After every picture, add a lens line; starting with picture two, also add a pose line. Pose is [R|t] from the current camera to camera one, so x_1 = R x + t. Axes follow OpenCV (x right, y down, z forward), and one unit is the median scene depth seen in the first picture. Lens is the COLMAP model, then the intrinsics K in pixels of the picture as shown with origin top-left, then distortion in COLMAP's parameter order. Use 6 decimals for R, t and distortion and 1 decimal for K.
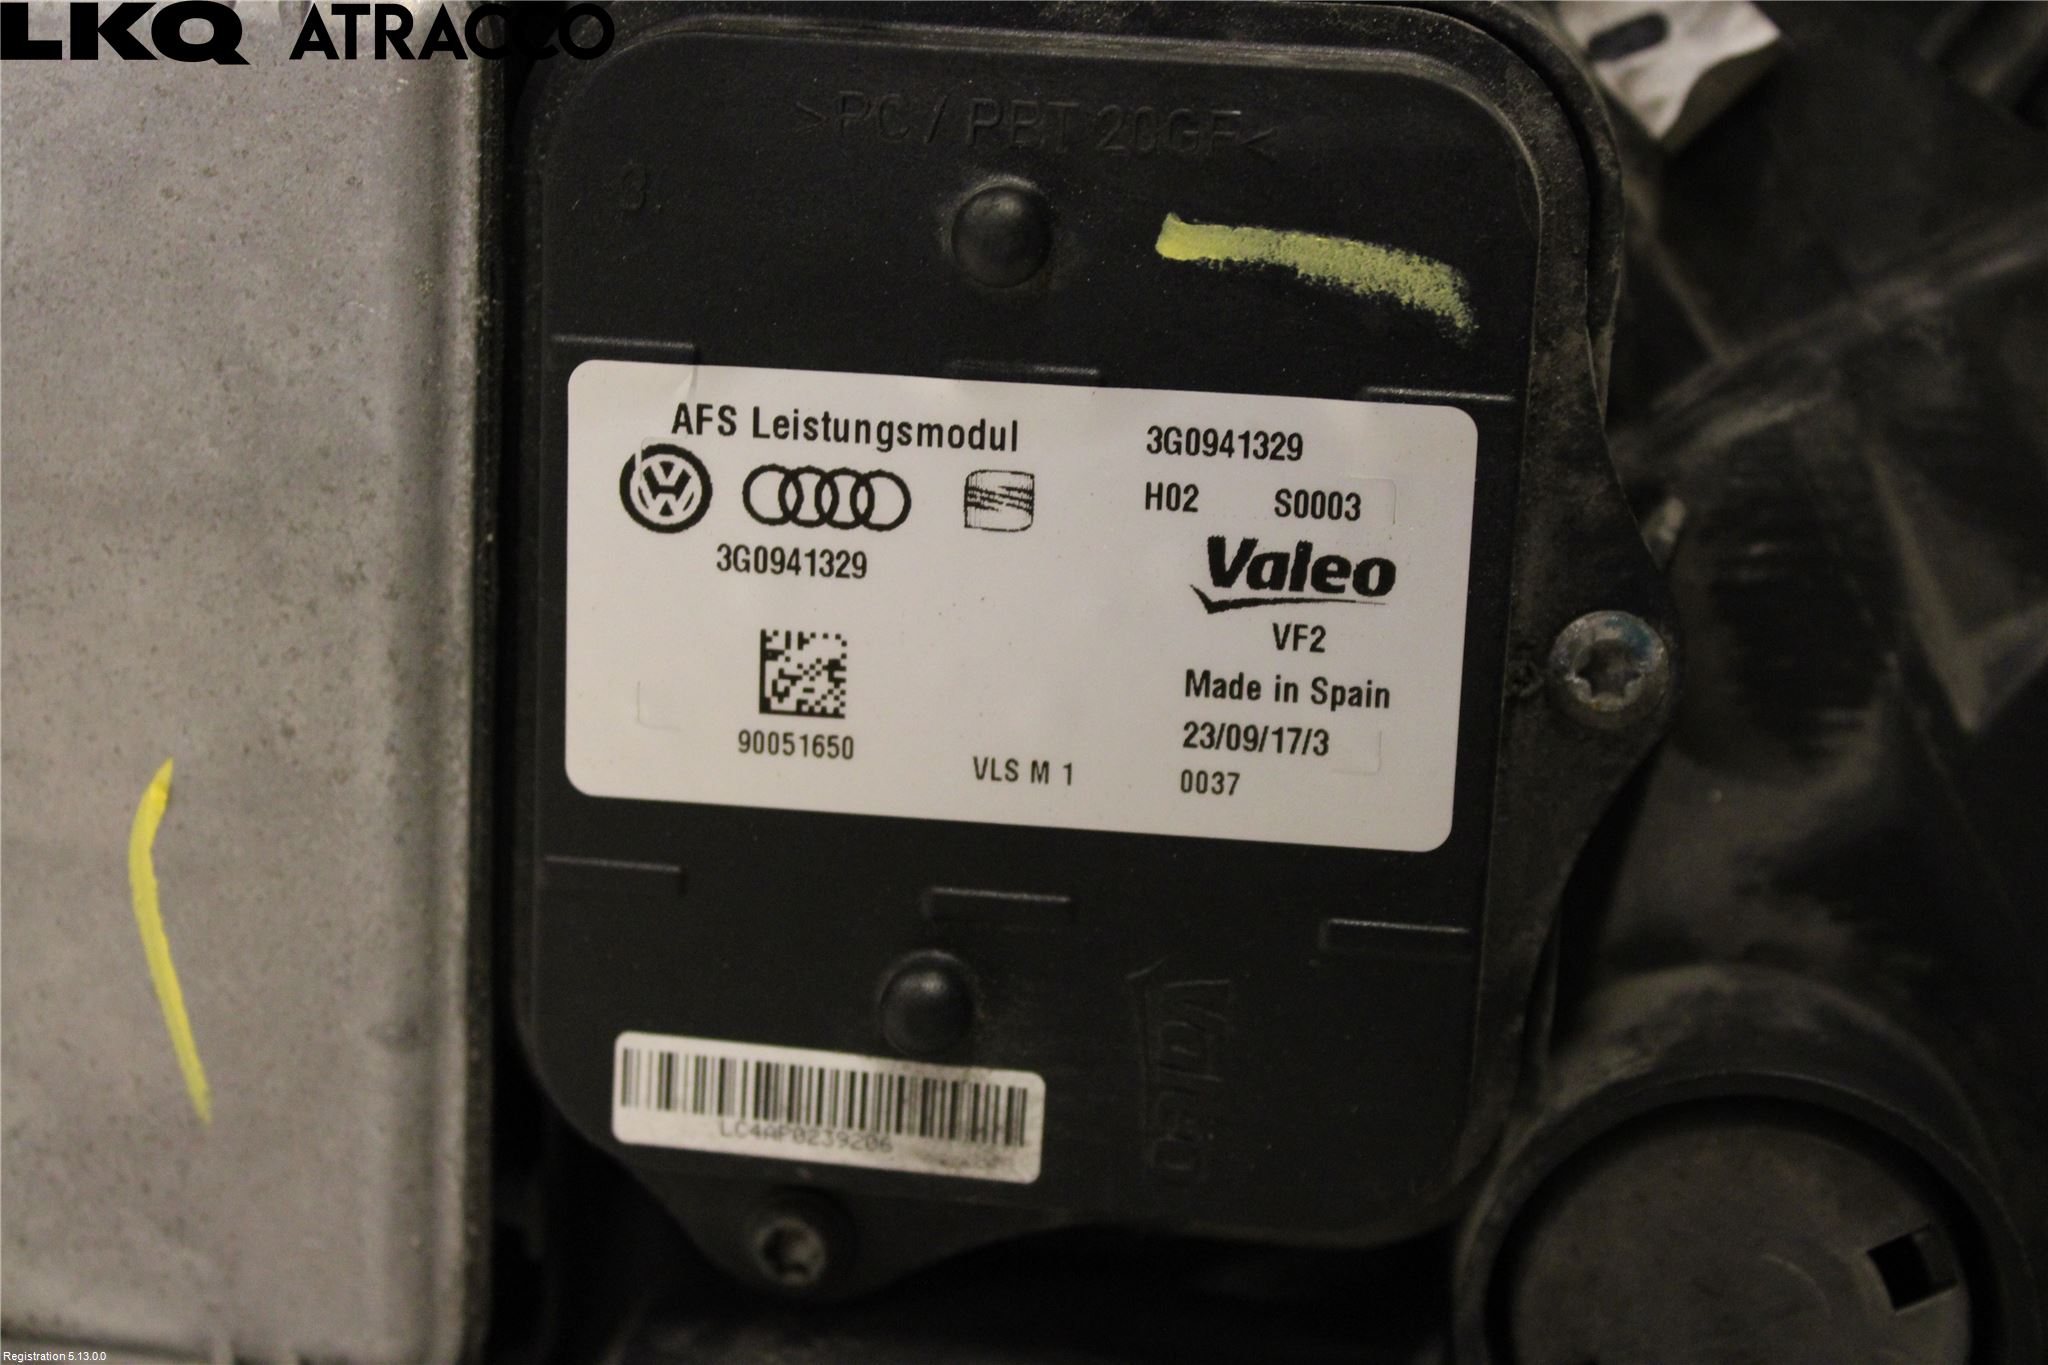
lens RADIAL K [[3783.0, 0, 935.4], [0, 3783.0, 681.5], [0, 0, 1]] dist [-0.006288, -0.100138]
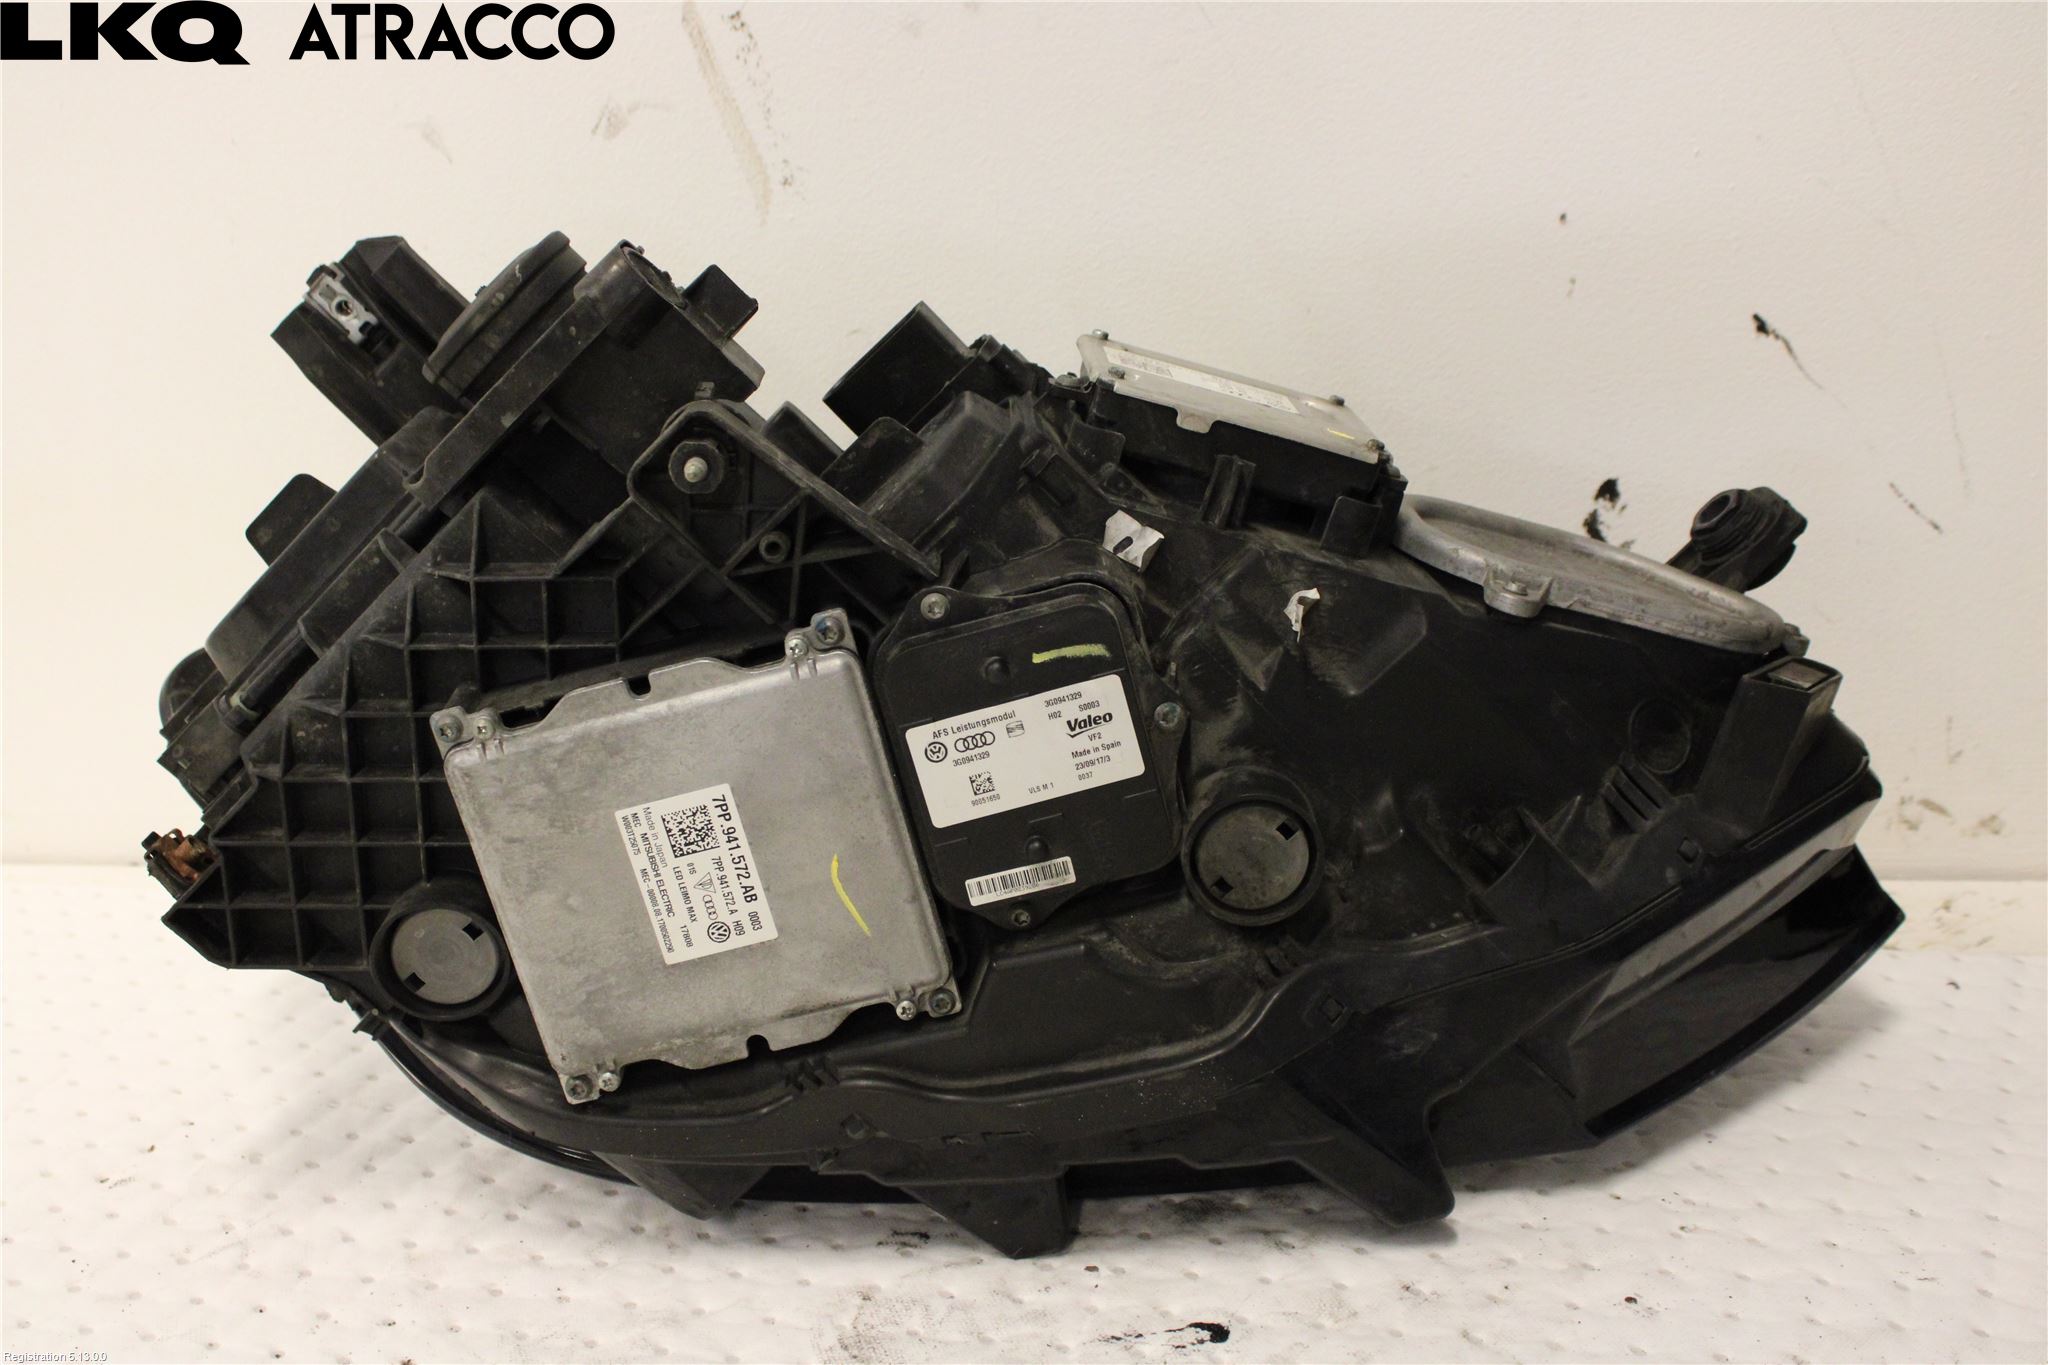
lens RADIAL K [[2430.6, 0, 1024.0], [0, 2430.6, 682.5], [0, 0, 1]] dist [-0.010904, -0.001139]
pose [[0.943489, -0.326393, 0.057417, -0.104780], [0.321937, 0.943791, 0.074939, -0.278804], [-0.078649, -0.052220, 0.995534, -1.557932]]
